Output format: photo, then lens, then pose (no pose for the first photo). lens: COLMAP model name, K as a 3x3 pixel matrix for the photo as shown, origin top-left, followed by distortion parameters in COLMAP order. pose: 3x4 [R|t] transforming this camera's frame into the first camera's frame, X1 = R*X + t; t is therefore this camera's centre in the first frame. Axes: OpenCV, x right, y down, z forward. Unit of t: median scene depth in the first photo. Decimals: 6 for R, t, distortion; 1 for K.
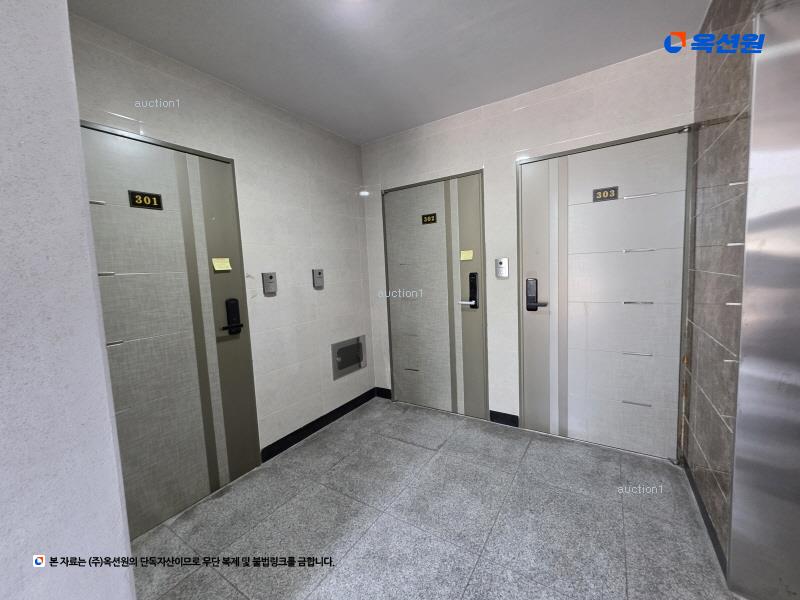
lens RADIAL K [[320.2, 0, 398.7], [0, 320.2, 298.1], [0, 0, 1]] dist [0.000581, 0.000248]
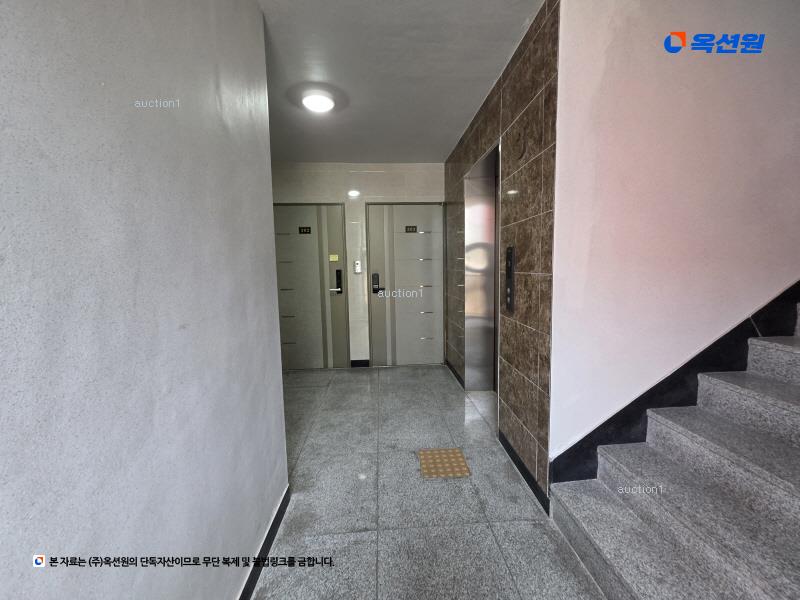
lens RADIAL K [[320.2, 0, 398.7], [0, 320.2, 298.1], [0, 0, 1]] dist [0.000581, 0.000248]
pose [[0.800603, -0.025271, 0.598662, -0.458235], [0.037946, 0.999243, -0.008565, 0.080369], [-0.597992, 0.029574, 0.800956, -0.379399]]
